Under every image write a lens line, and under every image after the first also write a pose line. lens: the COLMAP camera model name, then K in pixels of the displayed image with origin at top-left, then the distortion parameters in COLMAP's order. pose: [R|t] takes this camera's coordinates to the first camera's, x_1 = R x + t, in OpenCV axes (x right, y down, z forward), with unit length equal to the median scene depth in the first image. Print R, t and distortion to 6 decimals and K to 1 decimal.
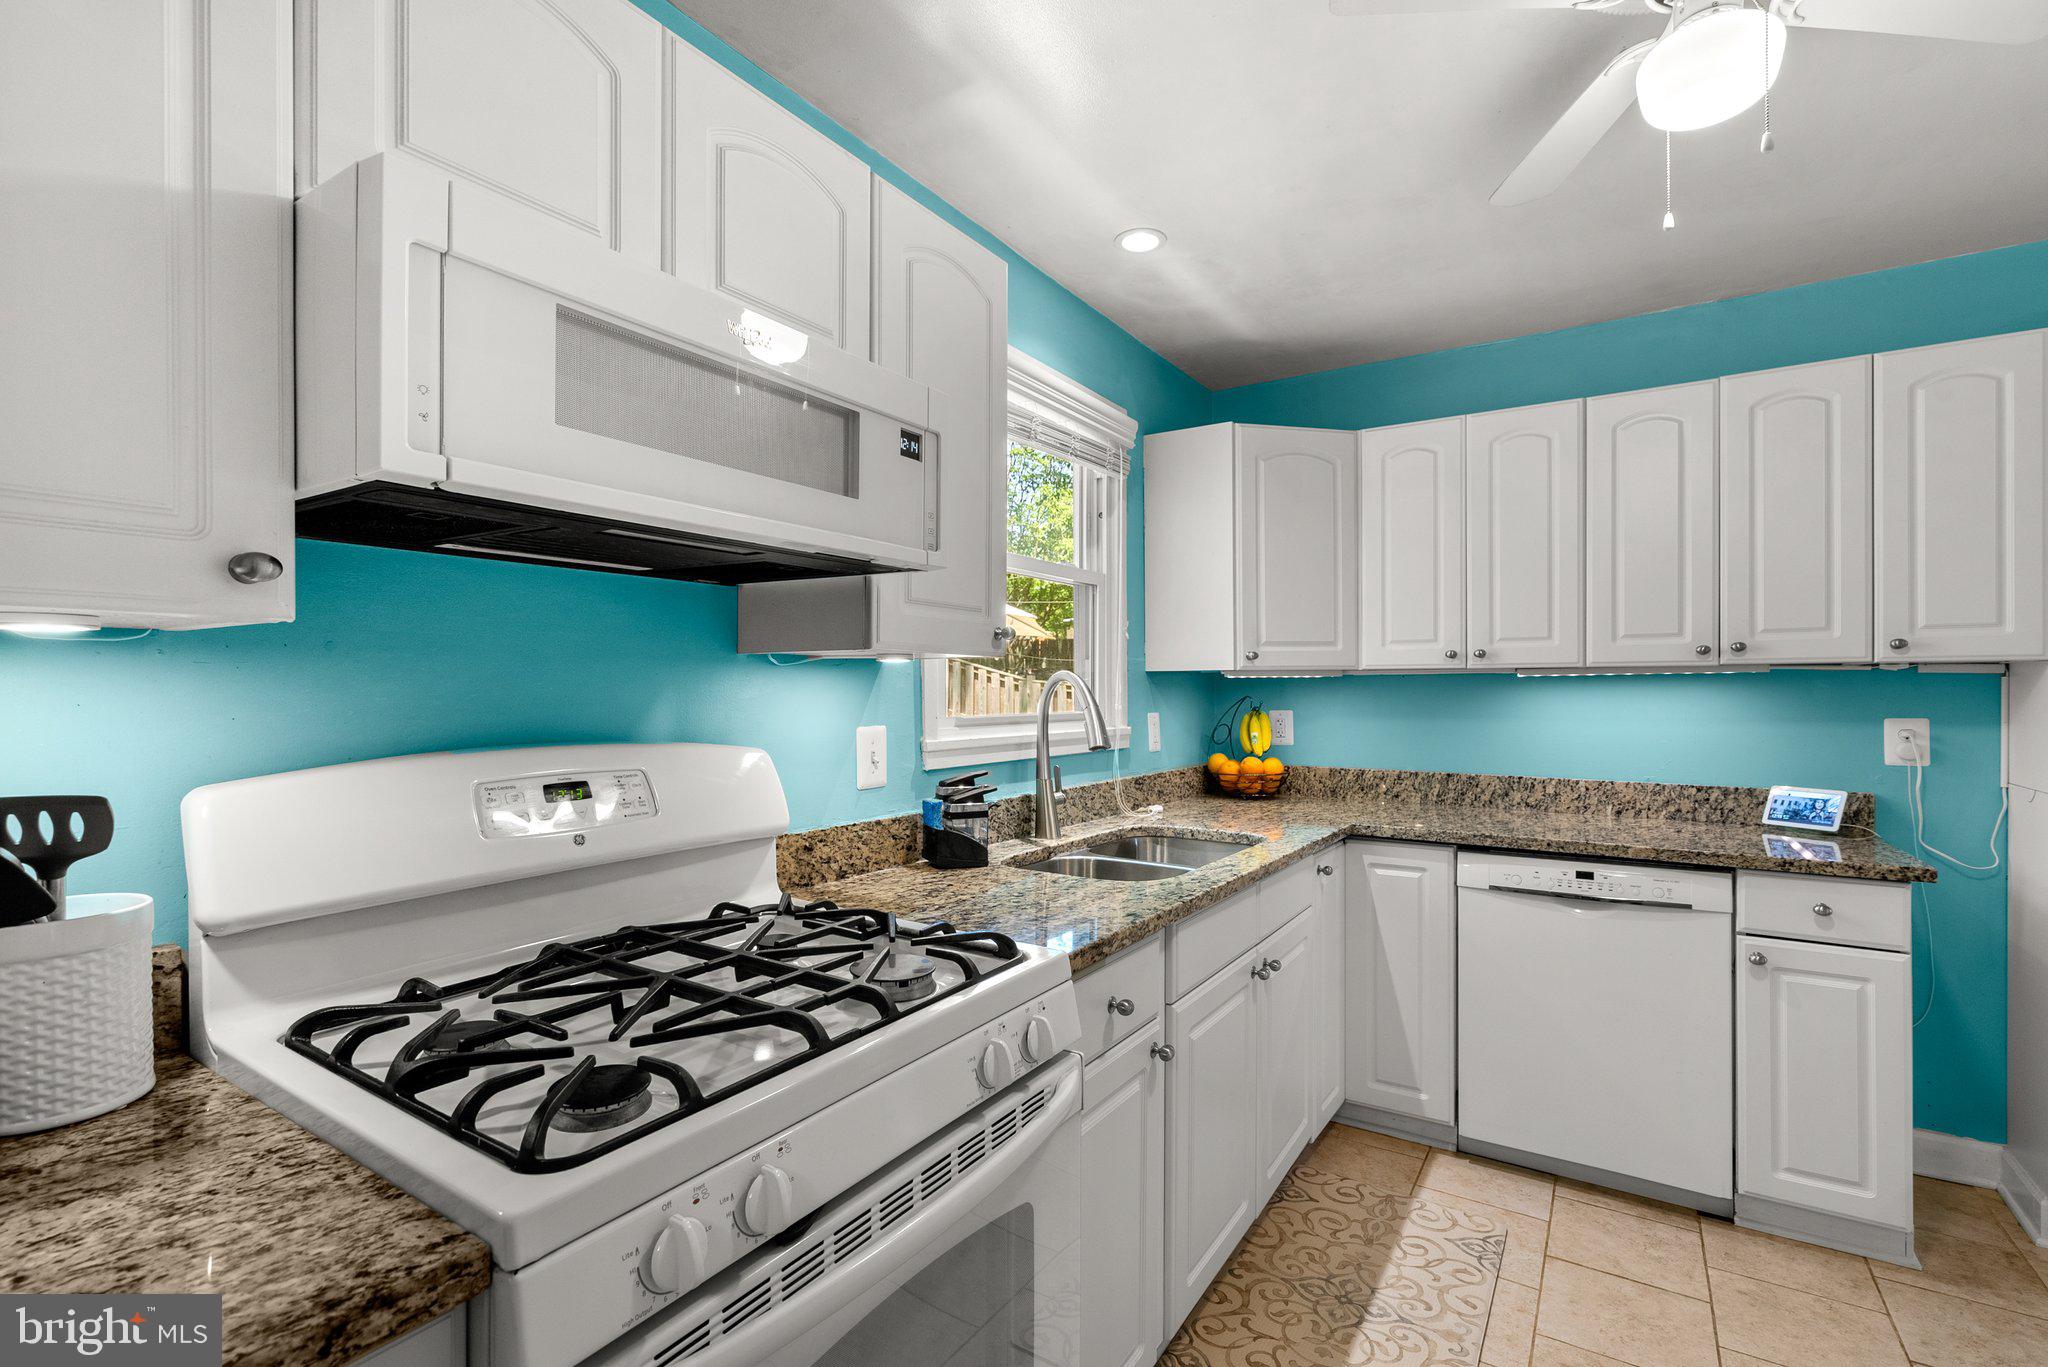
lens RADIAL K [[939.0, 0, 1029.6], [0, 939.0, 690.7], [0, 0, 1]] dist [-0.002516, 0.003339]
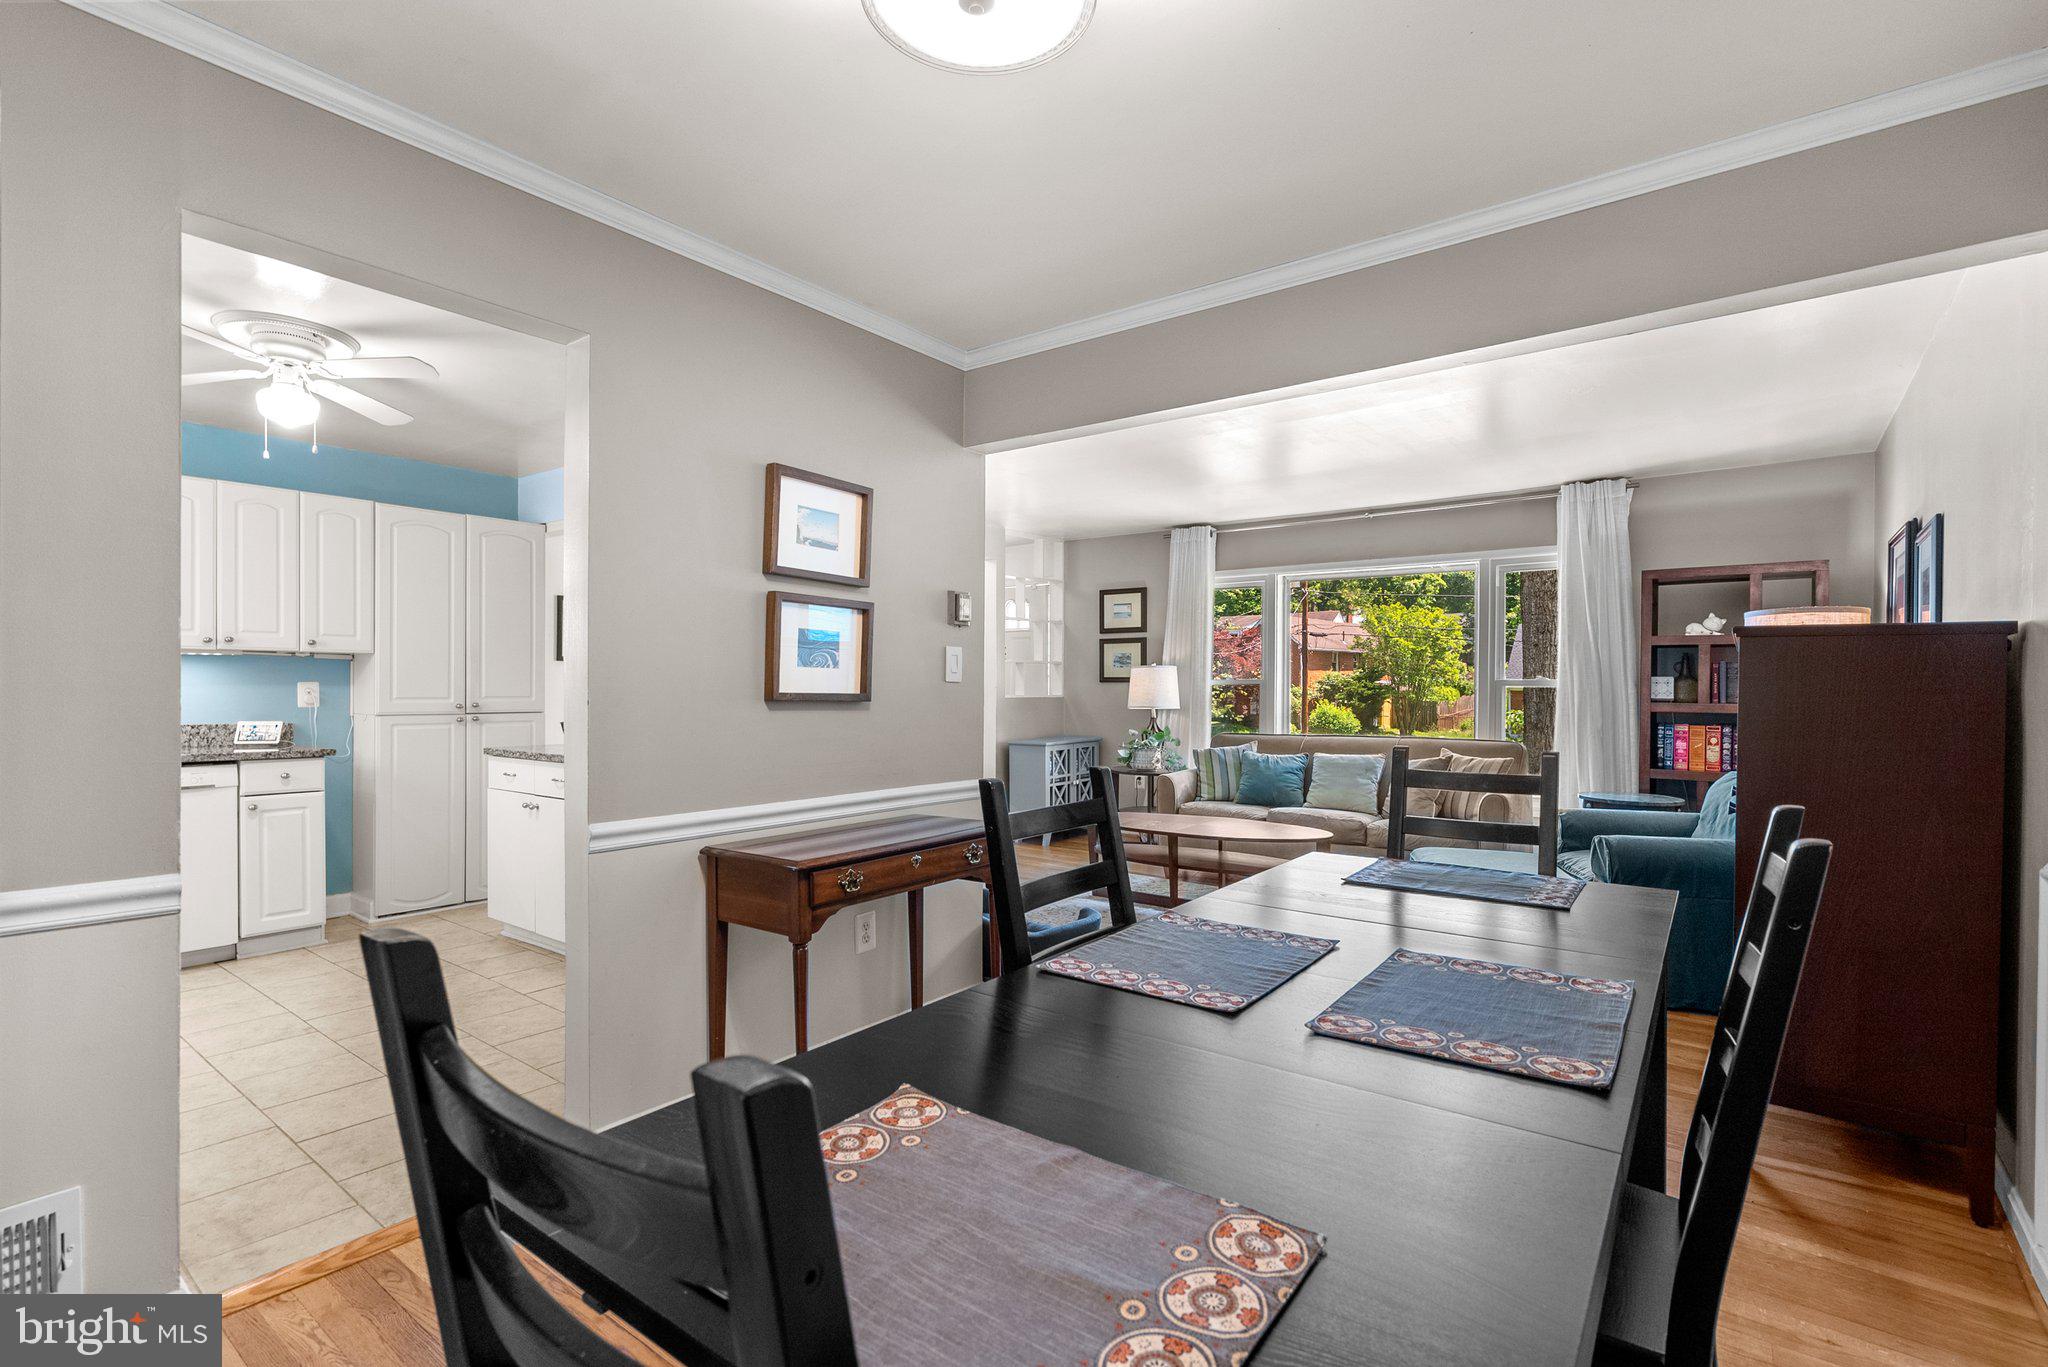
lens RADIAL K [[942.3, 0, 1020.4], [0, 942.3, 687.9], [0, 0, 1]] dist [-0.001491, 0.000514]
pose [[0.087429, 0.003514, 0.996165, -0.876827], [-0.004196, 0.999986, -0.003159, 0.043737], [-0.996162, -0.003904, 0.087442, -0.625994]]
